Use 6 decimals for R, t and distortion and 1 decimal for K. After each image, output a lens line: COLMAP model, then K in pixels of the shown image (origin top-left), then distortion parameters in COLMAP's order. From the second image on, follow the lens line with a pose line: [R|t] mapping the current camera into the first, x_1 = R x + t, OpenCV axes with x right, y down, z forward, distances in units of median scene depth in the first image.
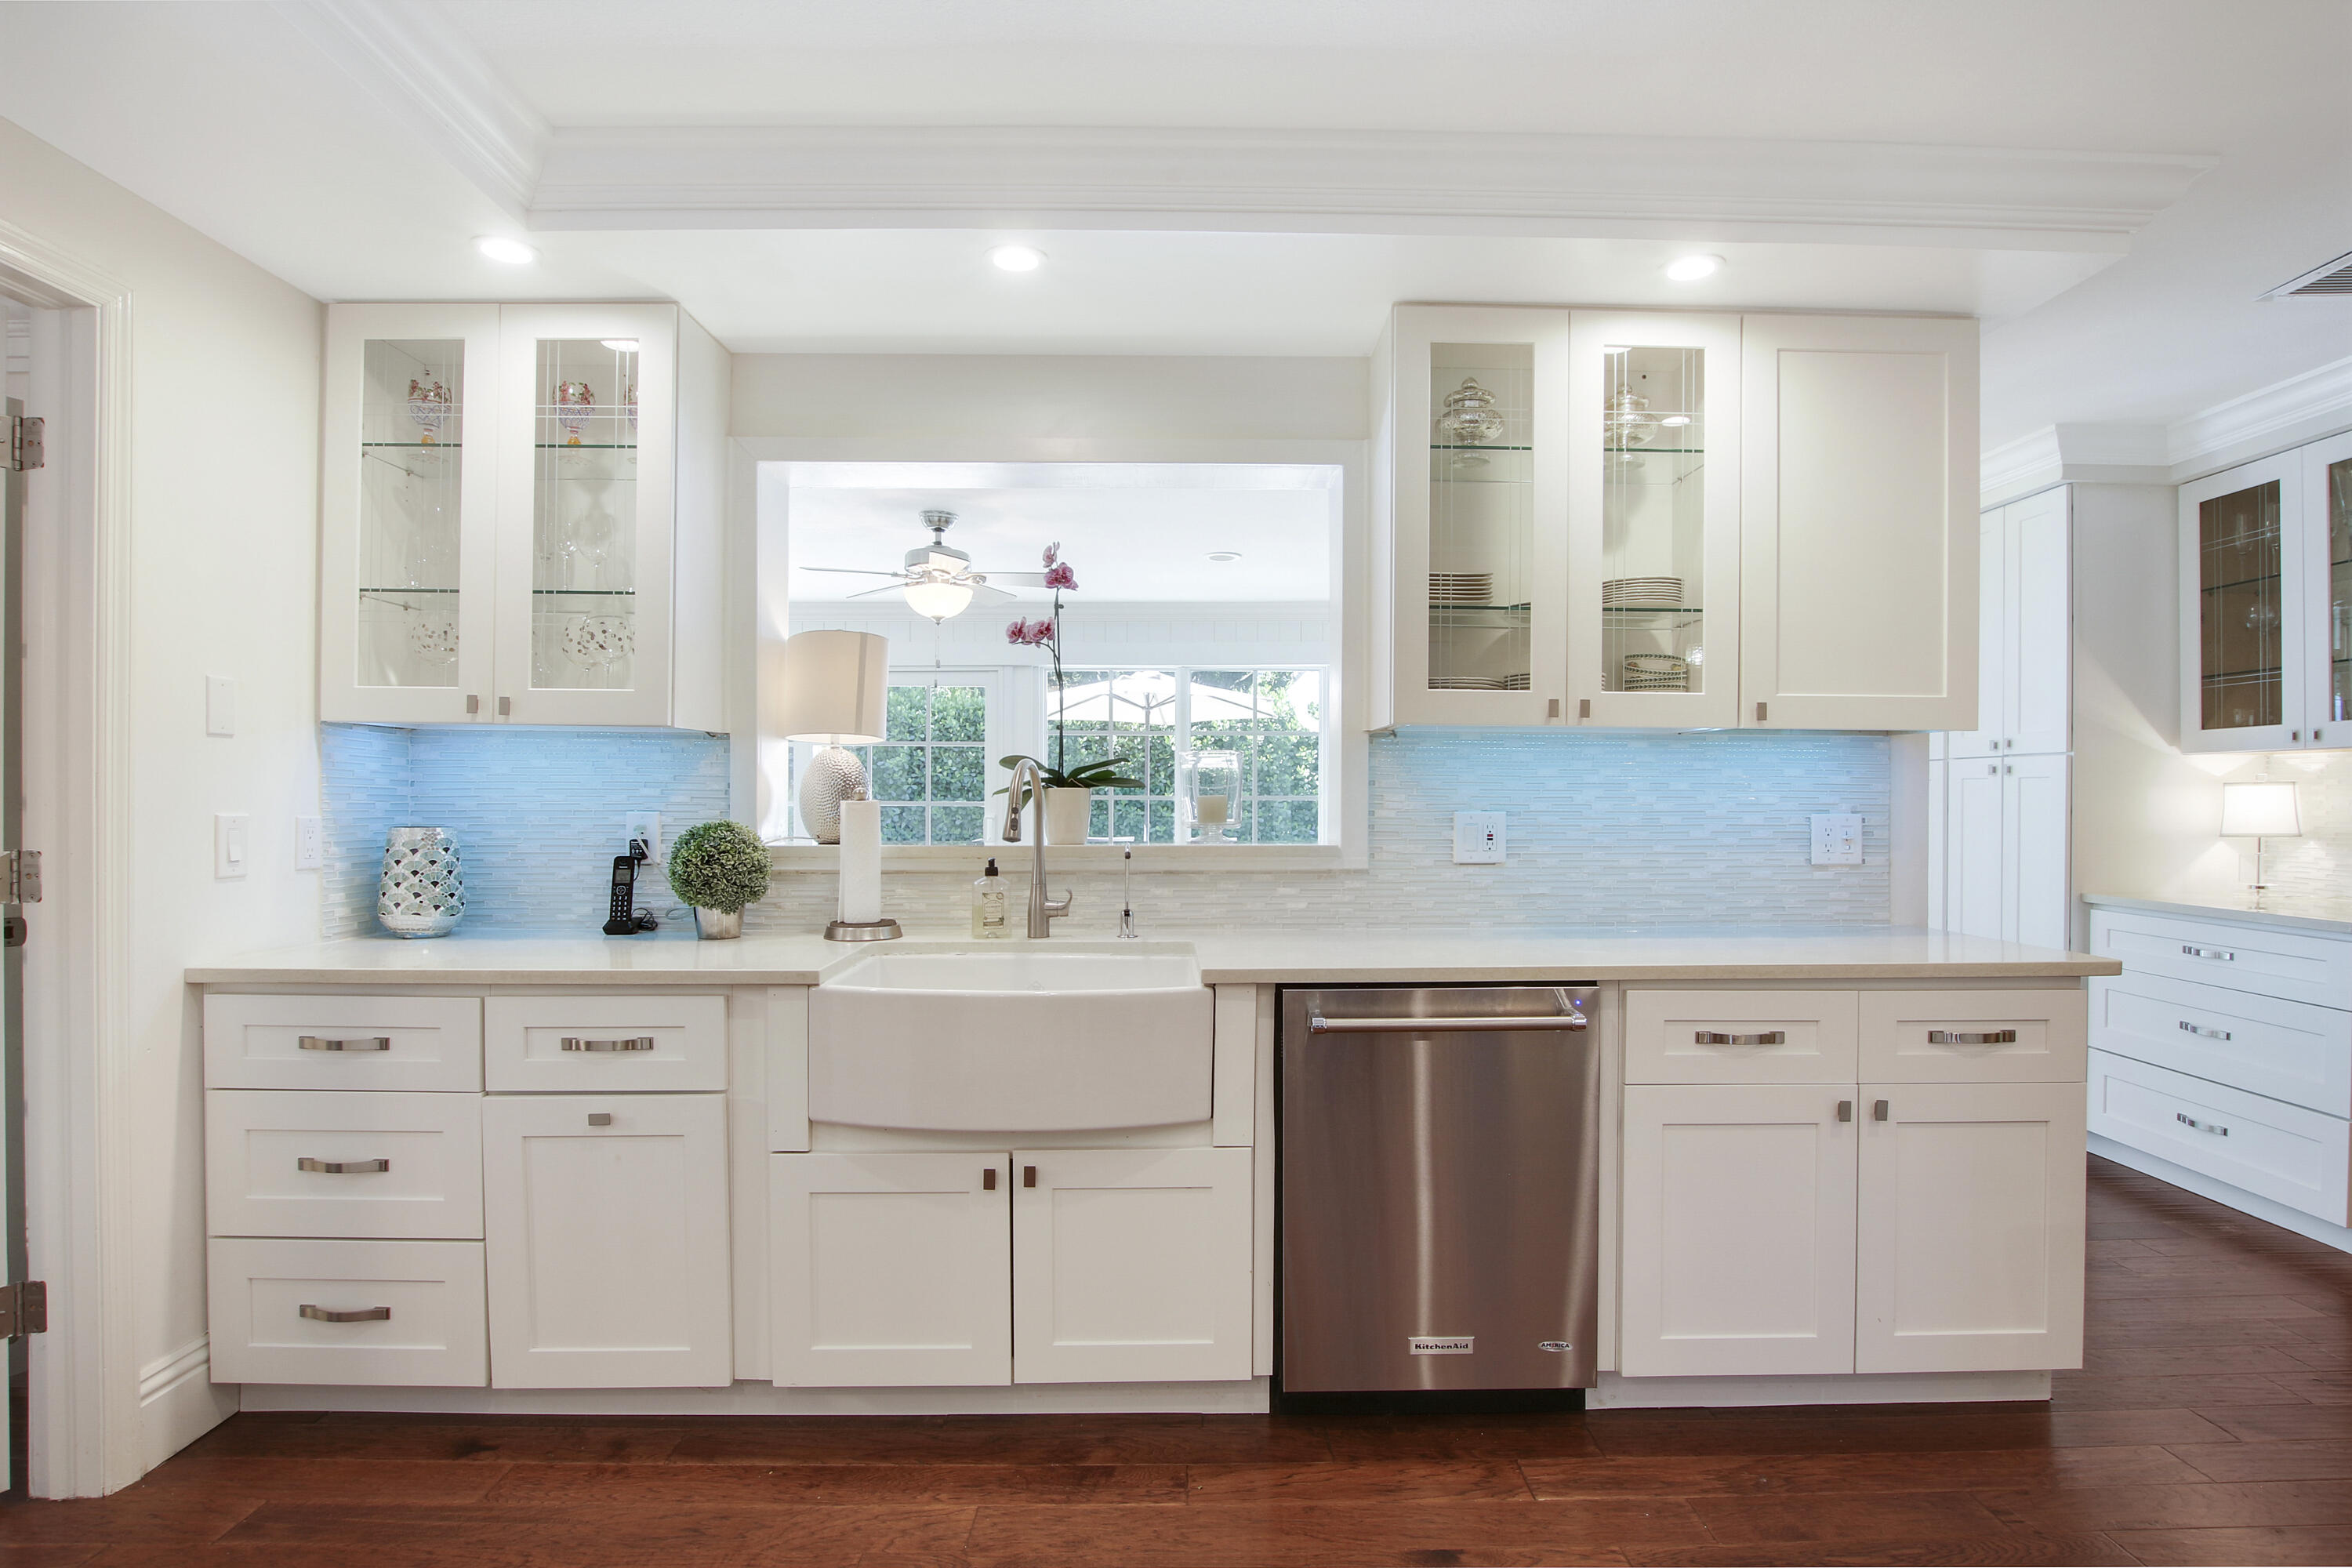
lens RADIAL K [[1189.0, 0, 1168.7], [0, 1189.0, 793.7], [0, 0, 1]] dist [-0.037365, 0.005566]
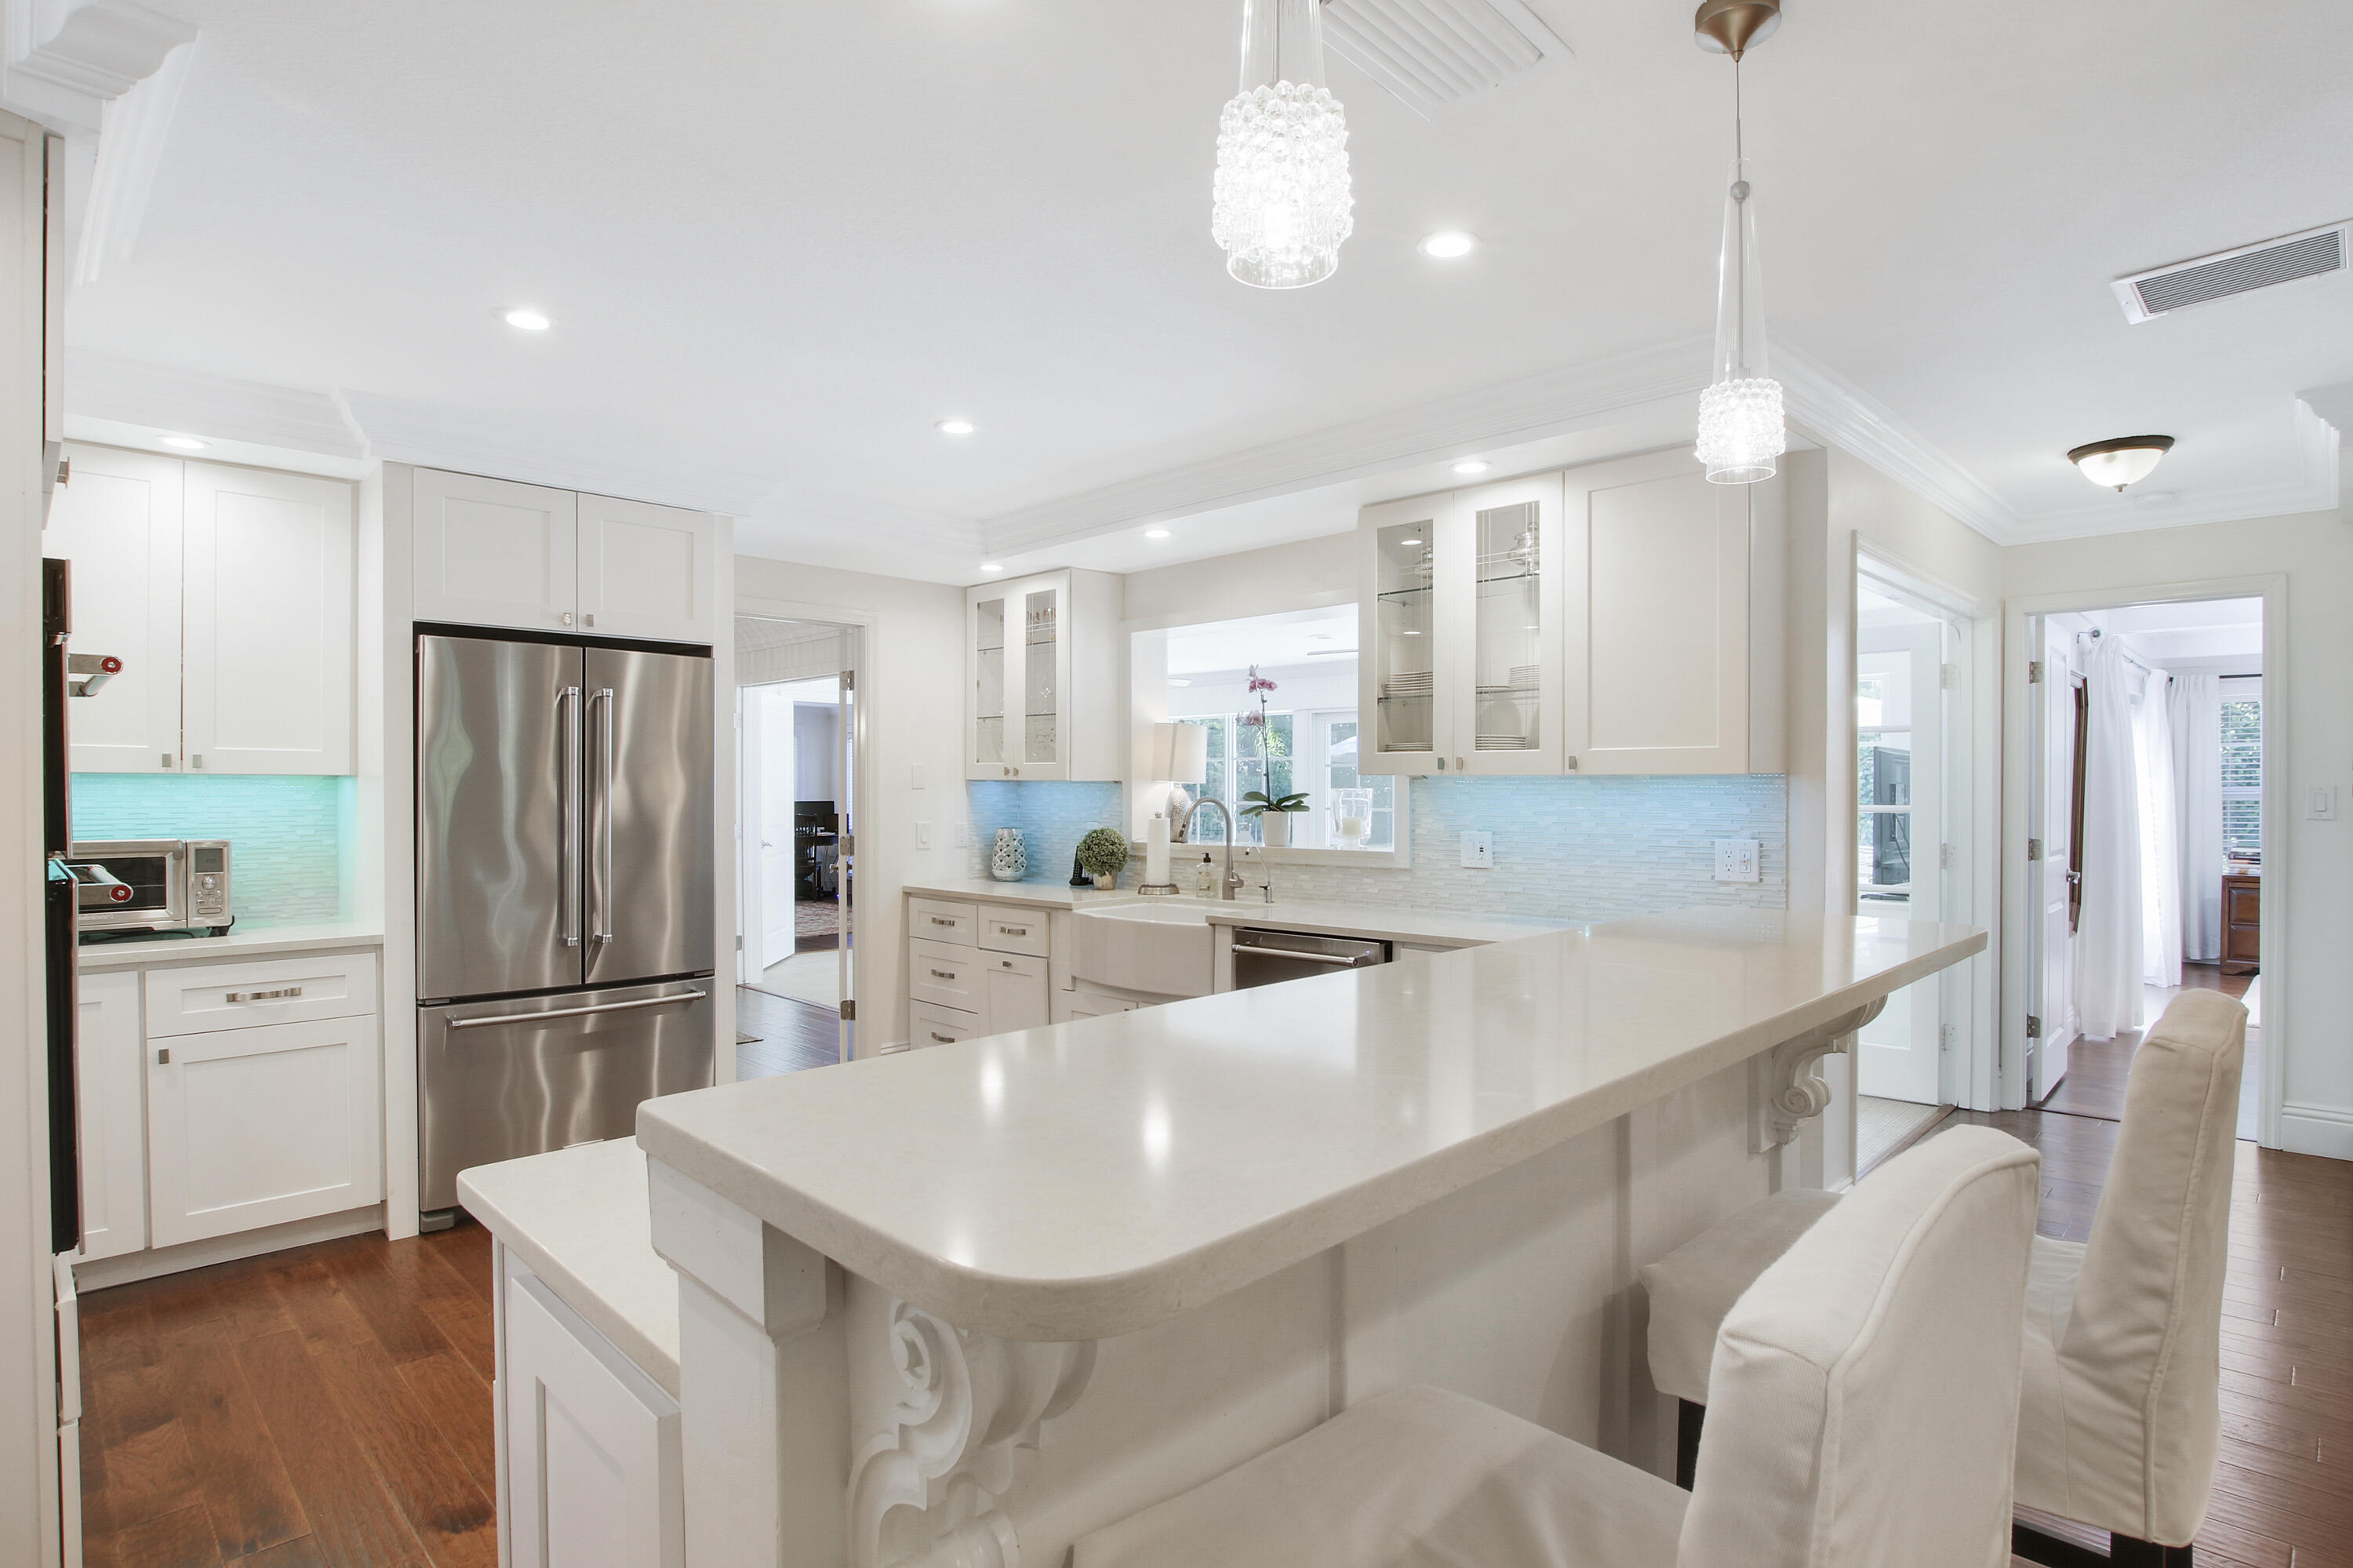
lens RADIAL K [[1189.6, 0, 1160.0], [0, 1189.6, 792.7], [0, 0, 1]] dist [-0.037365, 0.005566]
pose [[0.690639, -0.002472, -0.723196, 1.051858], [0.006524, 0.999975, 0.002812, -0.038355], [0.723170, -0.006660, 0.690638, -0.258440]]
